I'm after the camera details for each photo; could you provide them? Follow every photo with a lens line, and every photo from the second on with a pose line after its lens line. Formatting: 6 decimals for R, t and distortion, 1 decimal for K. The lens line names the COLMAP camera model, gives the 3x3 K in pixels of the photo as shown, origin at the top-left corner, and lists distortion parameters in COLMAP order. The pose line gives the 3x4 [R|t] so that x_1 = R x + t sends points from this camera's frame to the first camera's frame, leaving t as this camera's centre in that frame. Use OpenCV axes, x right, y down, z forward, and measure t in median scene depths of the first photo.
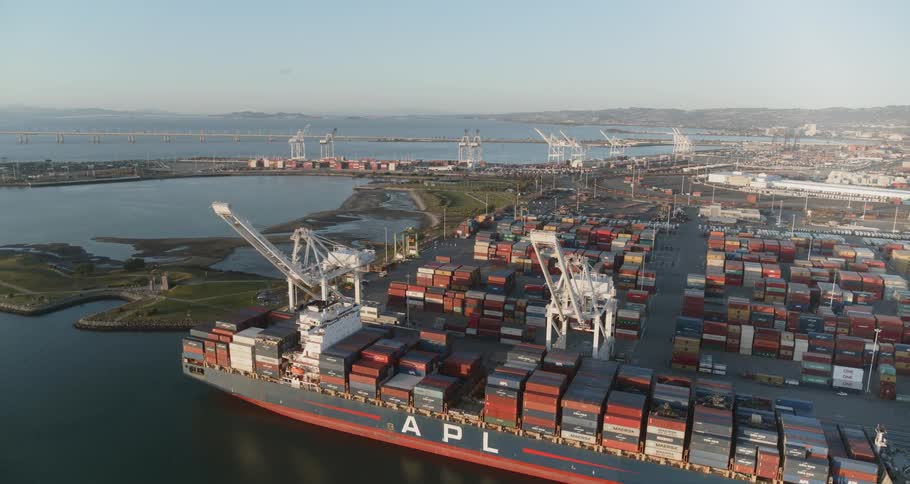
lens RADIAL K [[624.0, 0, 460.8], [0, 624.0, 242.6], [0, 0, 1]] dist [-0.113510, 0.072394]
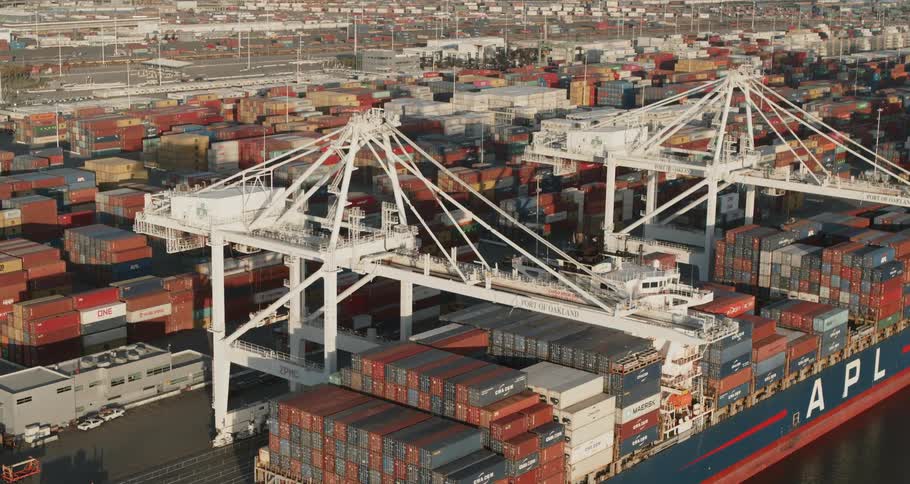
lens RADIAL K [[1393.9, 0, 455.0], [0, 1393.9, 240.7], [0, 0, 1]] dist [-0.049636, 0.000000]
pose [[0.303528, -0.209409, 0.929526, -1.212707], [0.180964, 0.970463, 0.159540, -0.084725], [-0.935480, 0.119786, 0.332459, 0.827391]]
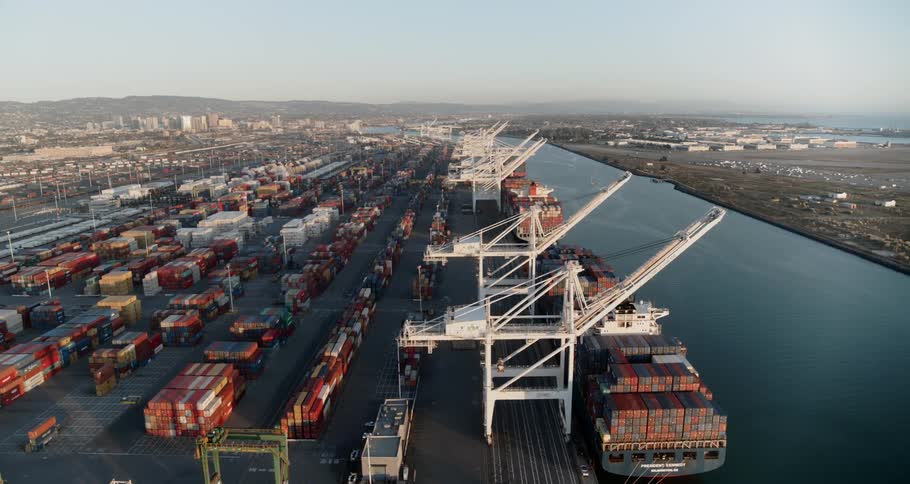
lens RADIAL K [[624.0, 0, 461.7], [0, 624.0, 241.0], [0, 0, 1]] dist [-0.113510, 0.072394]
pose [[-0.374002, -0.199789, 0.905653, -1.064614], [0.199573, 0.936306, 0.288967, -0.352842], [-0.905700, 0.288819, -0.310308, 1.614853]]
